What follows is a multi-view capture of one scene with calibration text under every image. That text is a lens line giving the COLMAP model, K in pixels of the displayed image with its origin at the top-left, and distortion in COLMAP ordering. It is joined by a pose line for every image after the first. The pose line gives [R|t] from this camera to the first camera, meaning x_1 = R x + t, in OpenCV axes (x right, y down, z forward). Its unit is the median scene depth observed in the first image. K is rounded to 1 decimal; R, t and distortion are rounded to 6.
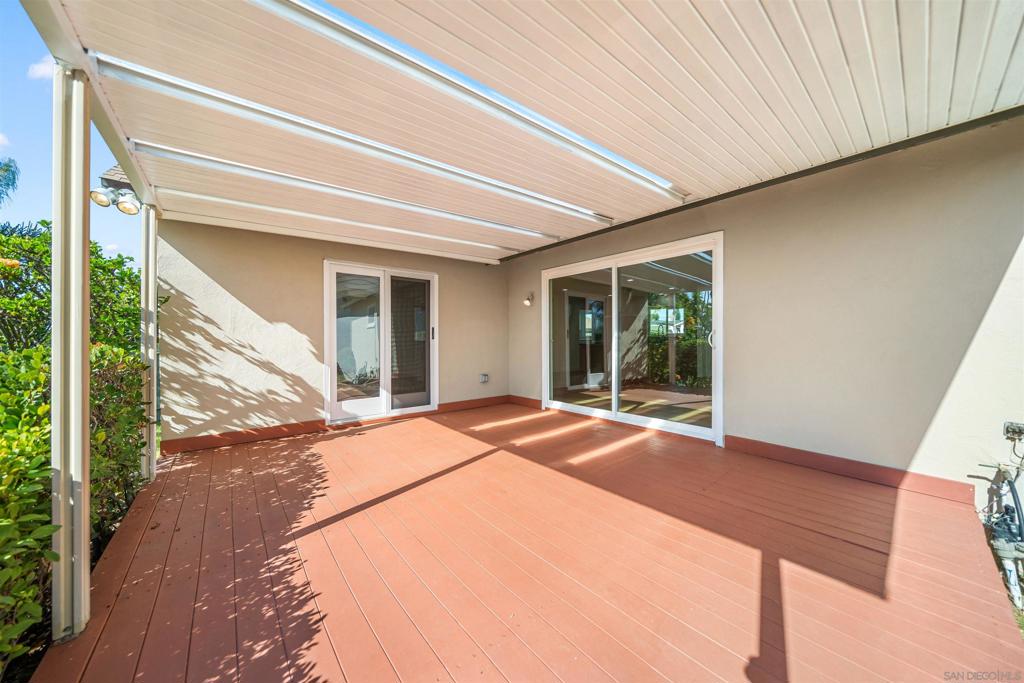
lens RADIAL K [[348.7, 0, 509.9], [0, 348.7, 343.3], [0, 0, 1]] dist [-0.000904, -0.000099]
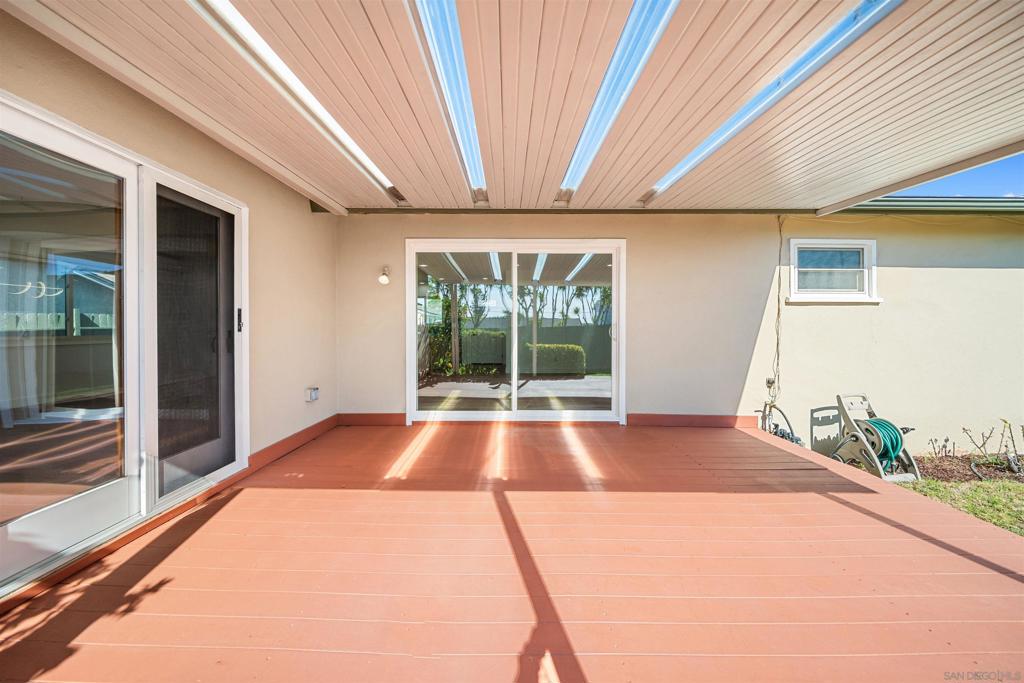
lens RADIAL K [[362.0, 0, 514.7], [0, 362.0, 329.4], [0, 0, 1]] dist [0.014462, -0.000023]
pose [[0.634549, 0.003366, 0.772875, -0.456839], [0.004824, 0.999954, -0.008315, -0.009382], [-0.772868, 0.009005, 0.634503, 0.422083]]
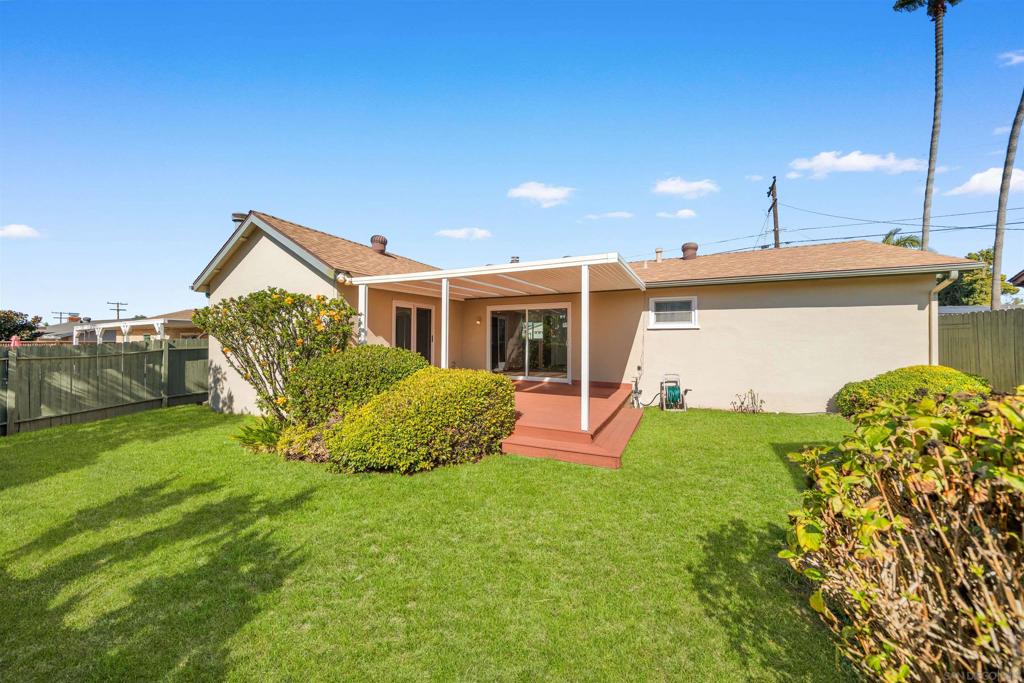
lens RADIAL K [[357.9, 0, 512.0], [0, 357.9, 341.5], [0, 0, 1]] dist [-0.001556, -0.000004]
pose [[0.915189, 0.009476, 0.402914, -0.710549], [-0.003716, 0.999879, -0.015076, 0.014767], [-0.403008, 0.012300, 0.915114, -1.037224]]
